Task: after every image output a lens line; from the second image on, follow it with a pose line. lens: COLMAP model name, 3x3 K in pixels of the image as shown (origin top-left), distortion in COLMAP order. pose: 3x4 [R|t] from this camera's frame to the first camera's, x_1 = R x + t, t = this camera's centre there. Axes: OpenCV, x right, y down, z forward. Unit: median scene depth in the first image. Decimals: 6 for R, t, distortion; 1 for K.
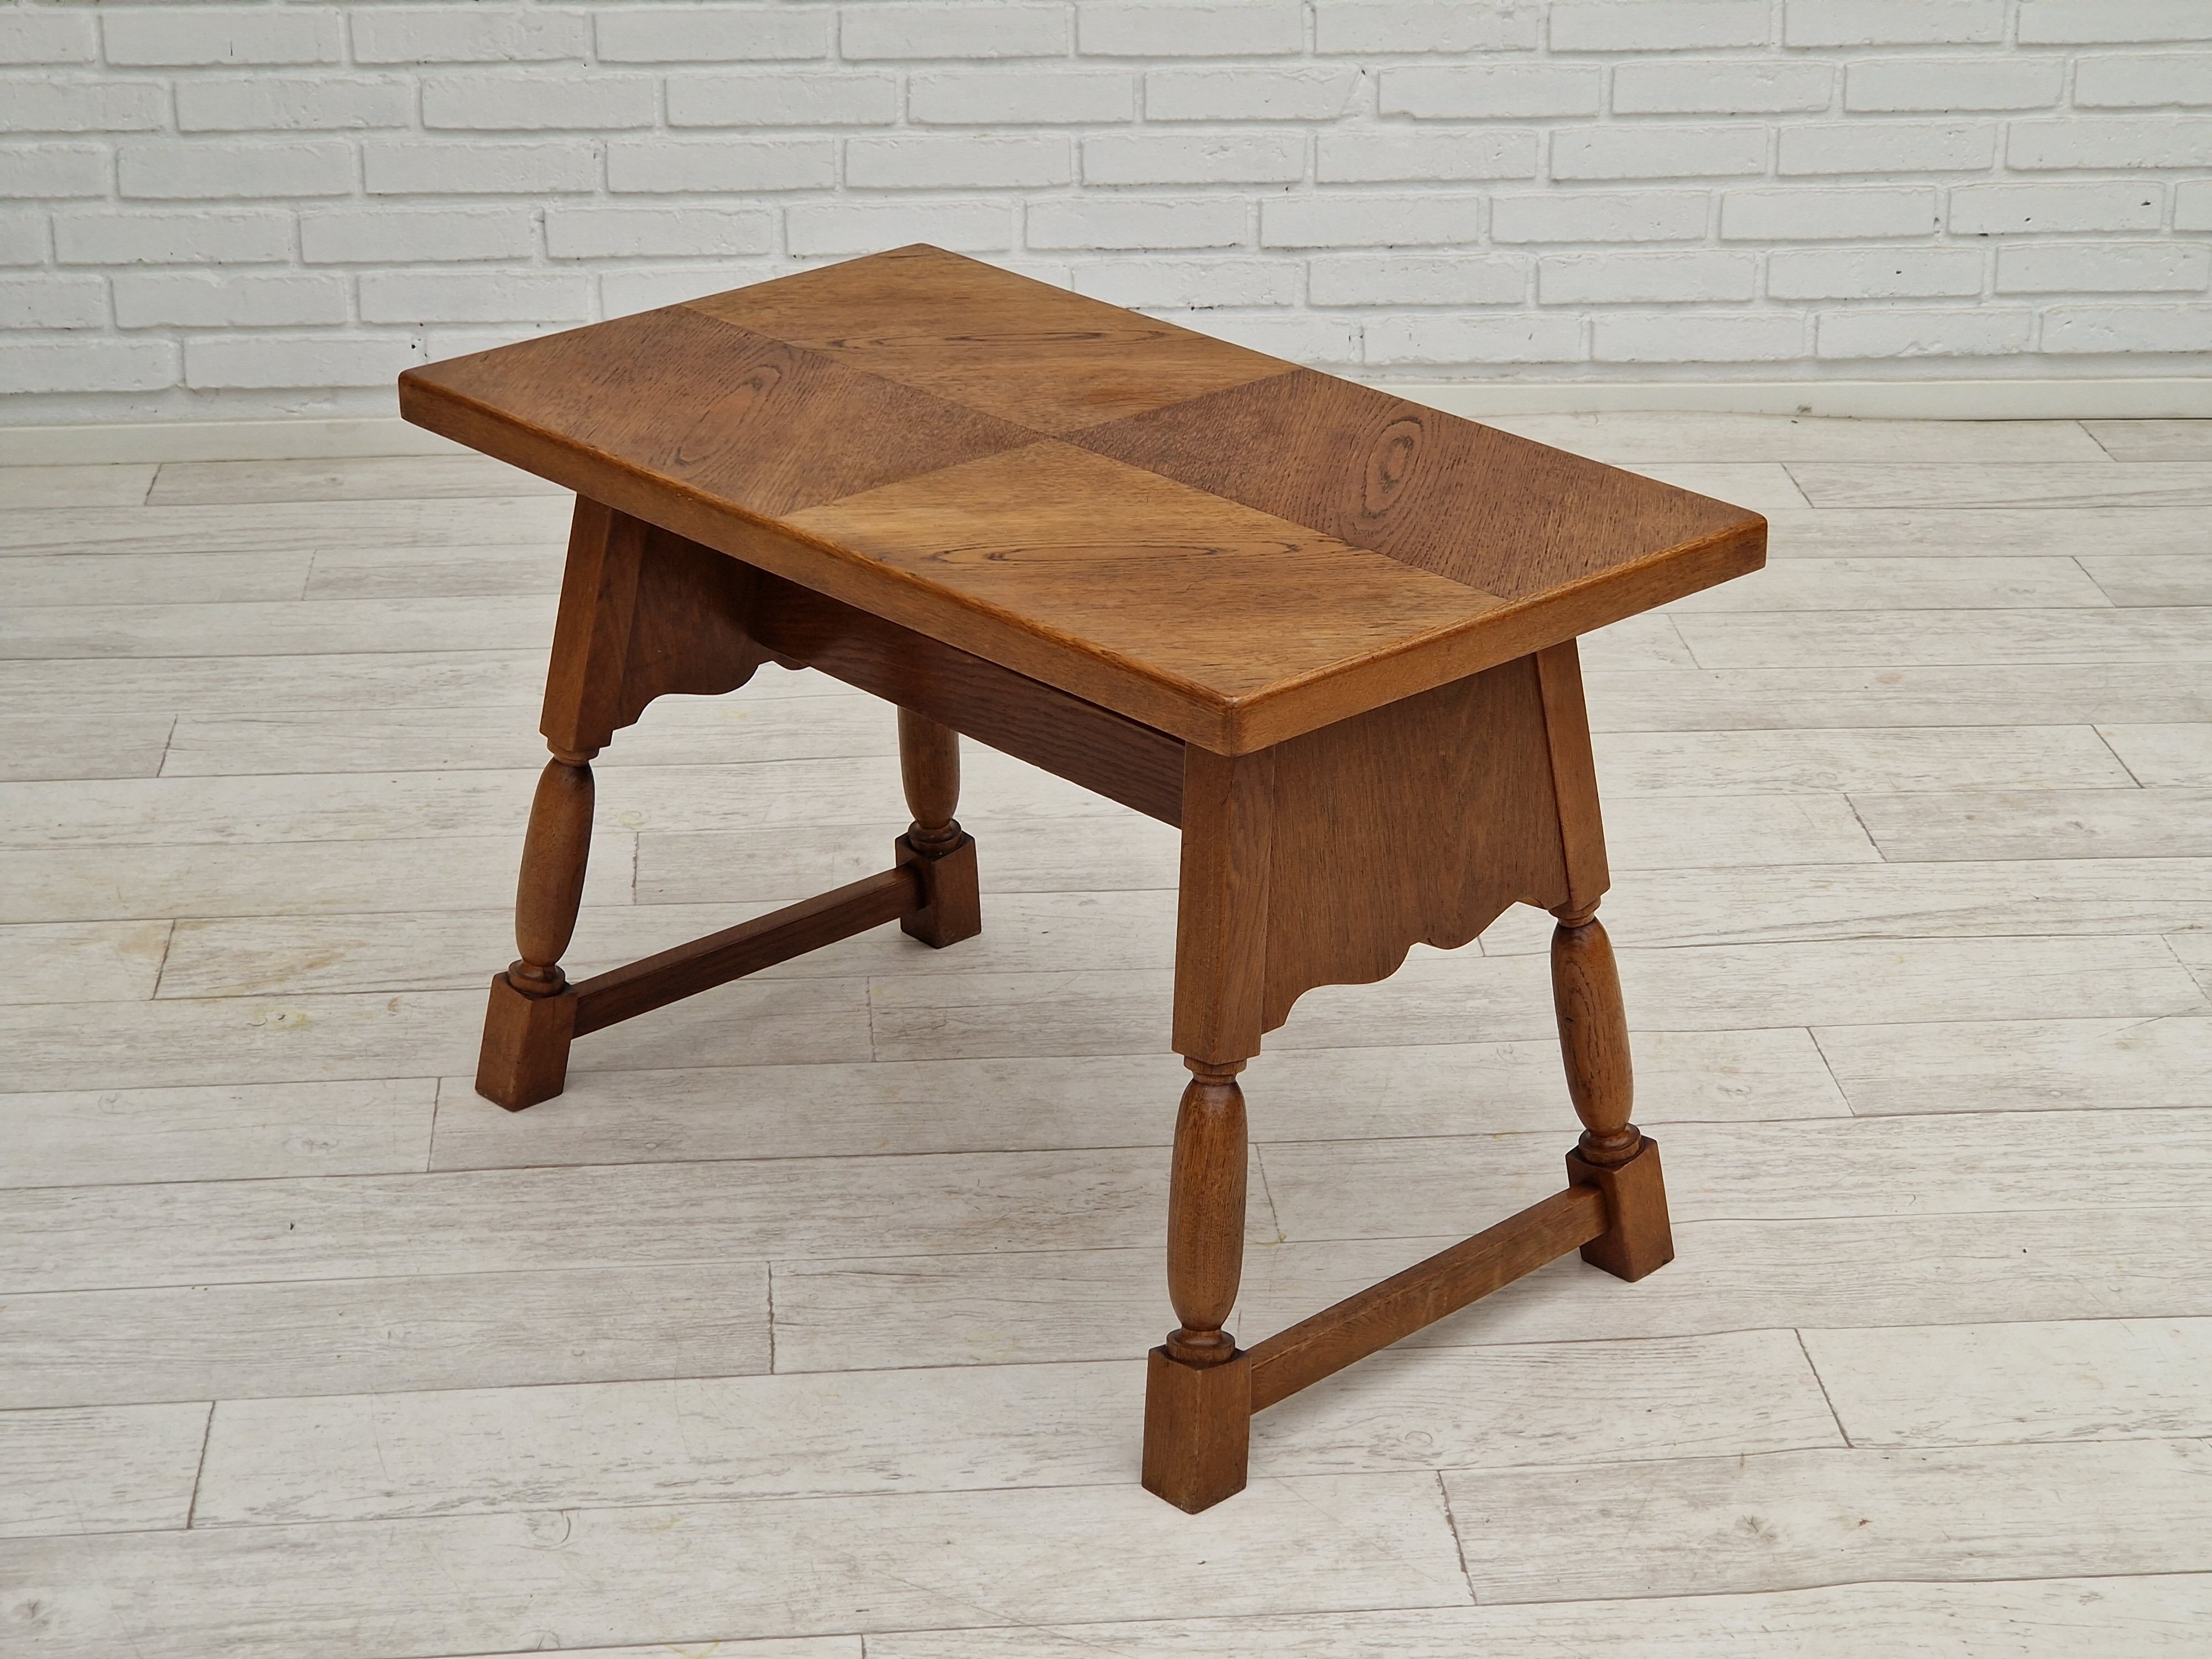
lens RADIAL K [[4185.9, 0, 1121.2], [0, 4185.9, 837.3], [0, 0, 1]] dist [0.060199, 0.000000]
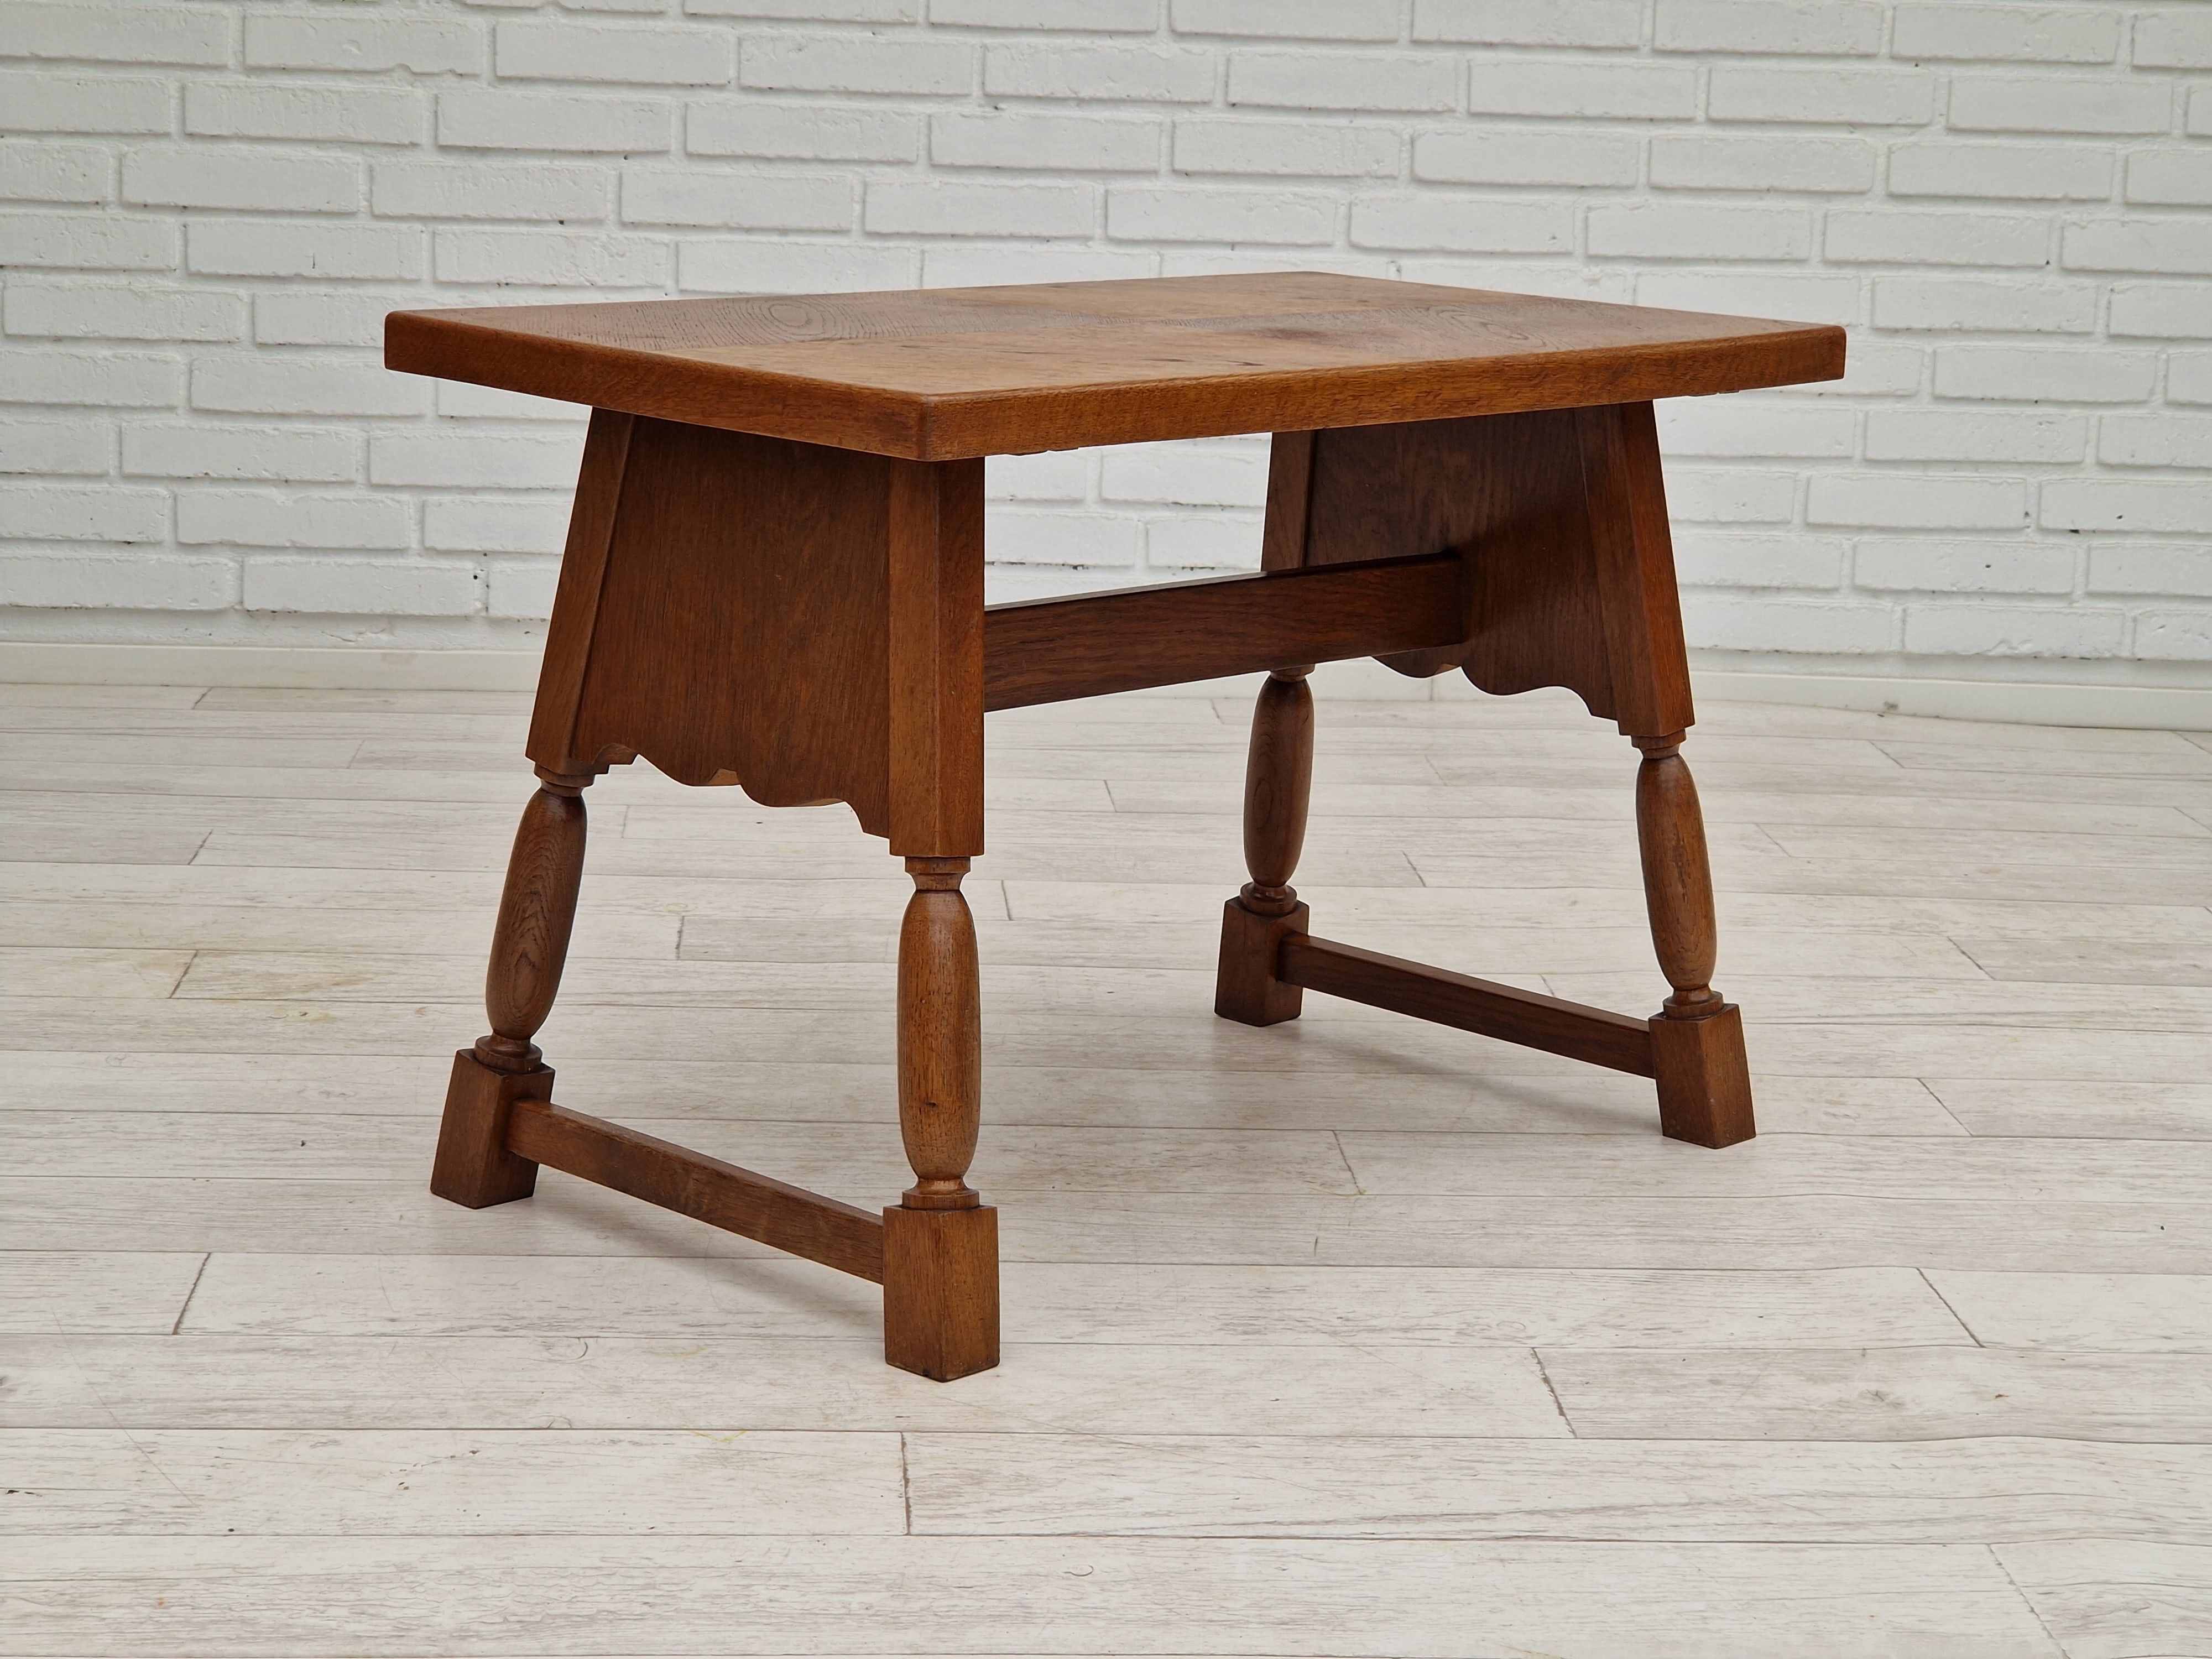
lens RADIAL K [[4185.9, 0, 1089.4], [0, 4185.9, 967.5], [0, 0, 1]] dist [0.060199, 0.000000]
pose [[0.999293, 0.033608, -0.016852, -0.006570], [-0.036013, 0.984370, -0.172393, 0.176747], [0.010795, 0.172878, 0.984884, 0.061990]]
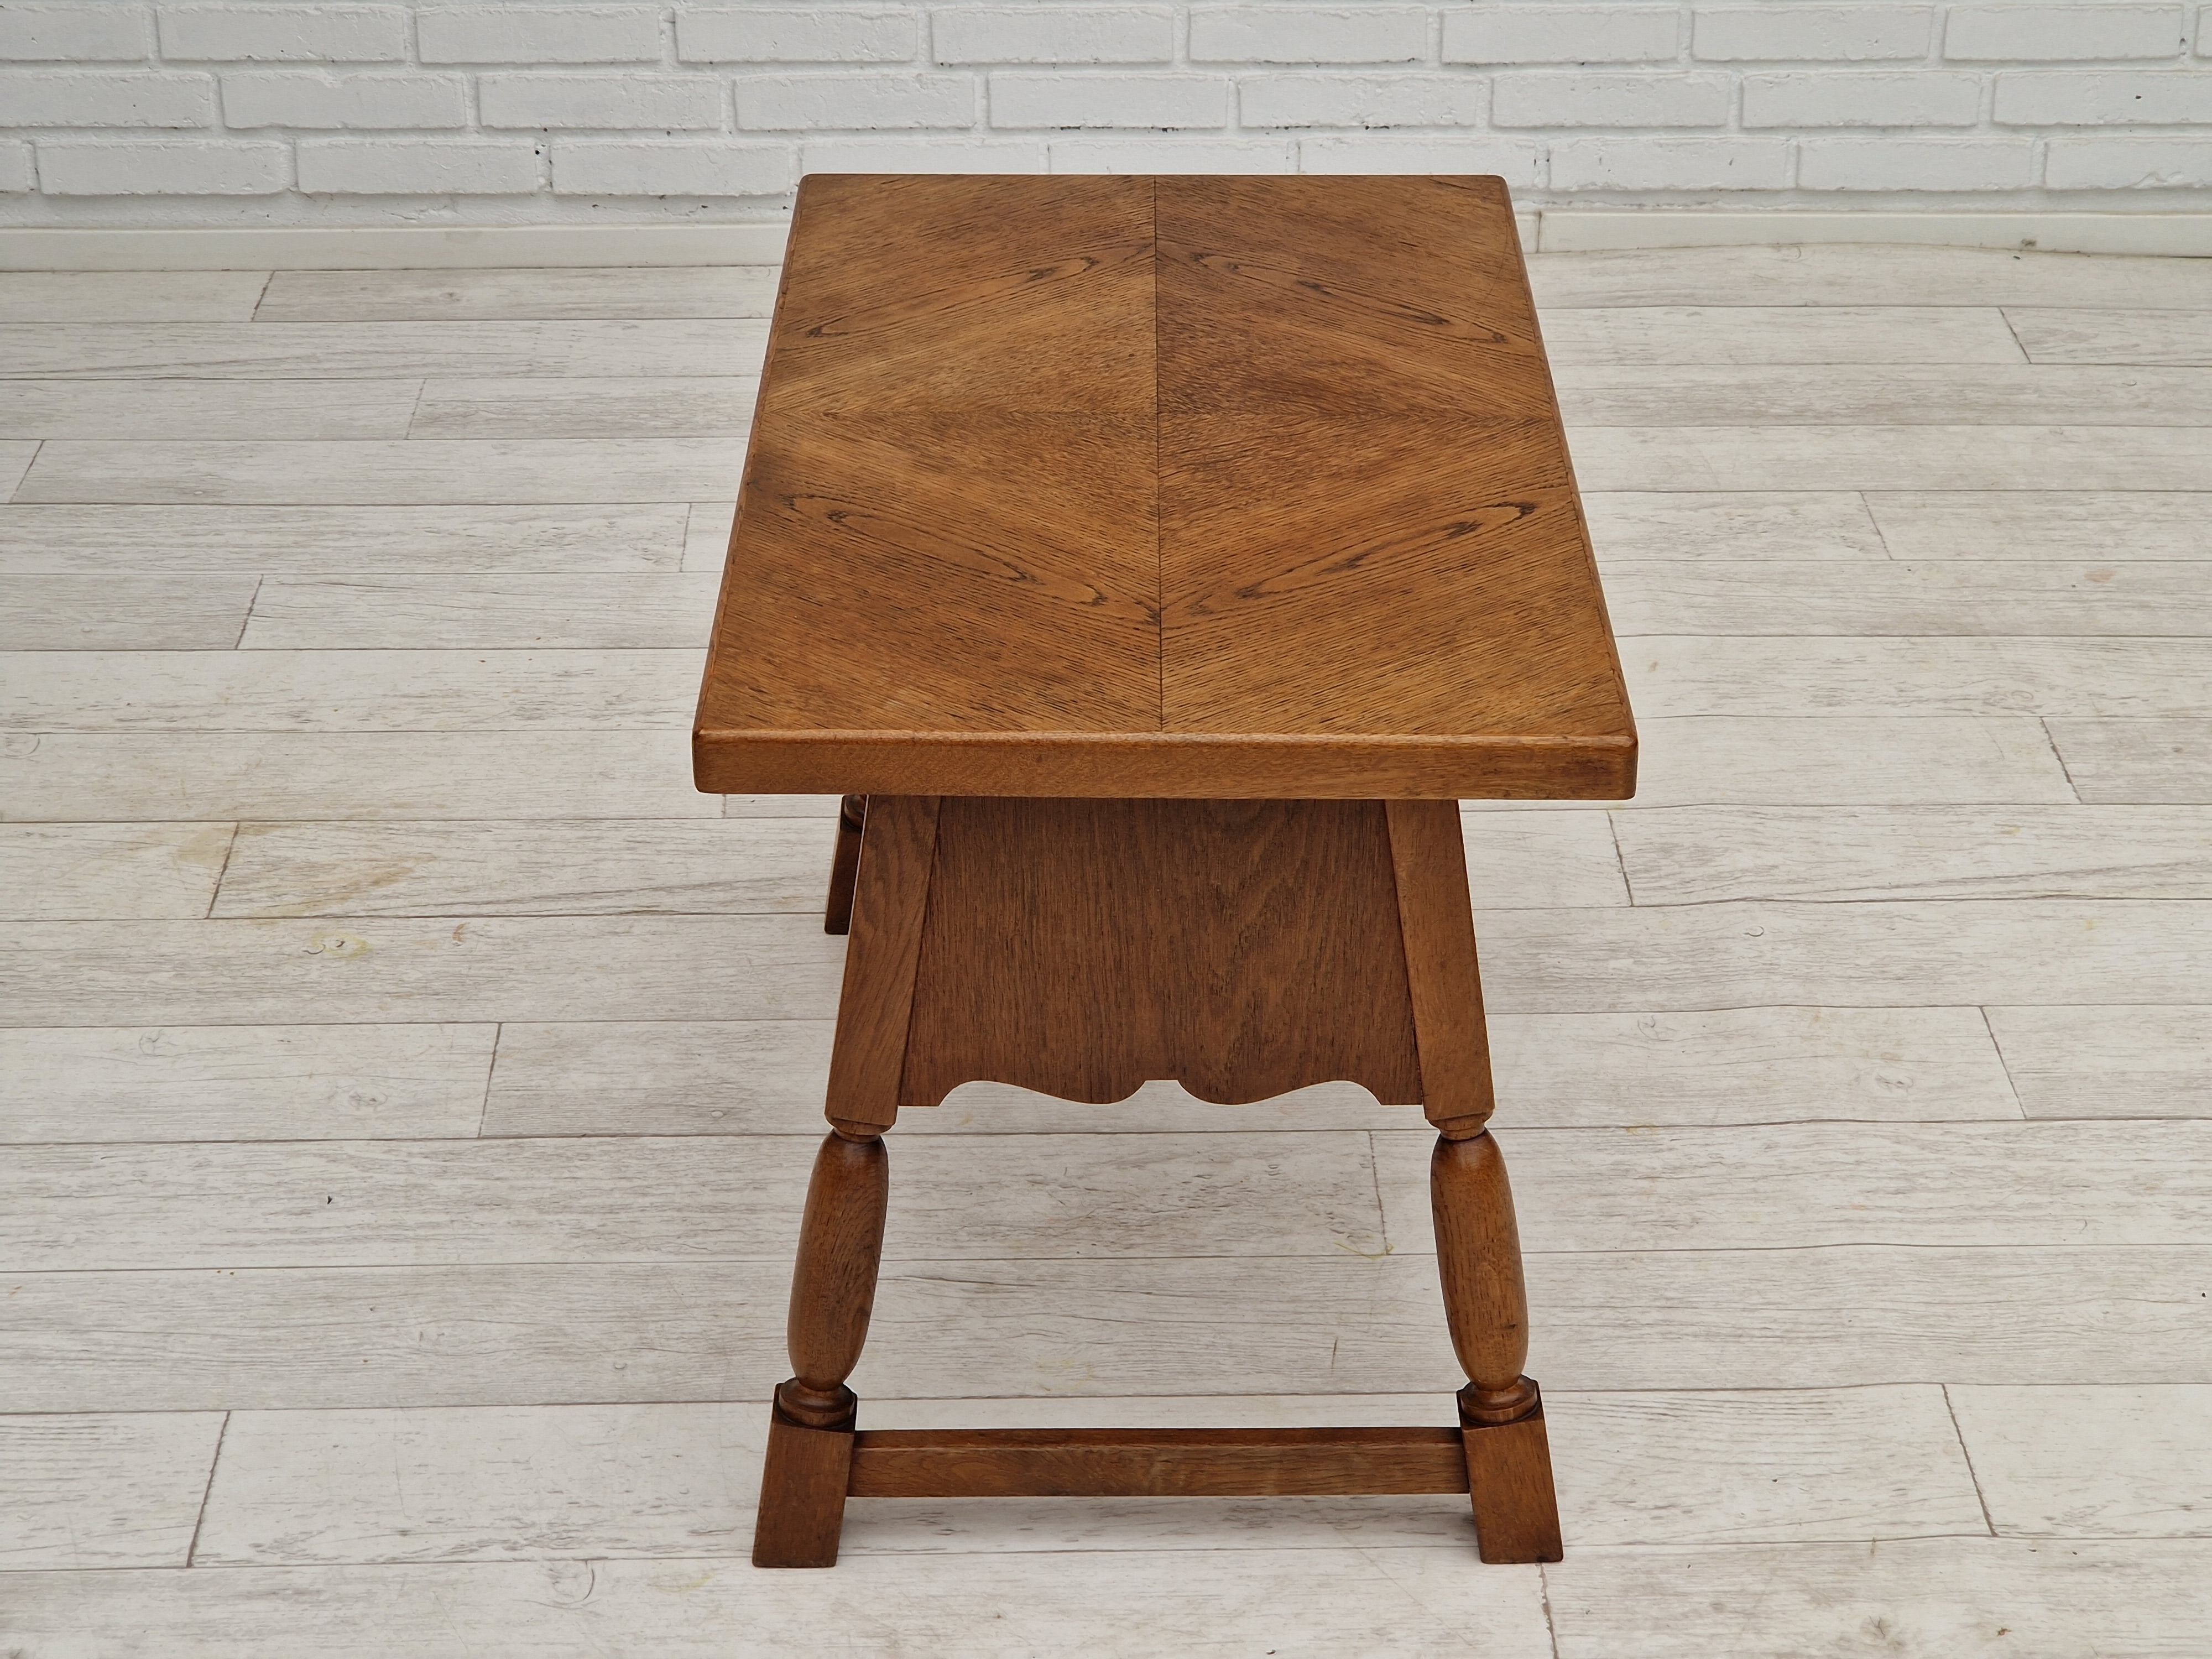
lens RADIAL K [[4185.9, 0, 1109.3], [0, 4185.9, 841.6], [0, 0, 1]] dist [0.060199, 0.000000]
pose [[0.997962, 0.029267, -0.056700, 0.022659], [-0.024297, 0.995961, 0.086436, -0.060933], [0.059001, -0.084882, 0.994643, 0.072863]]
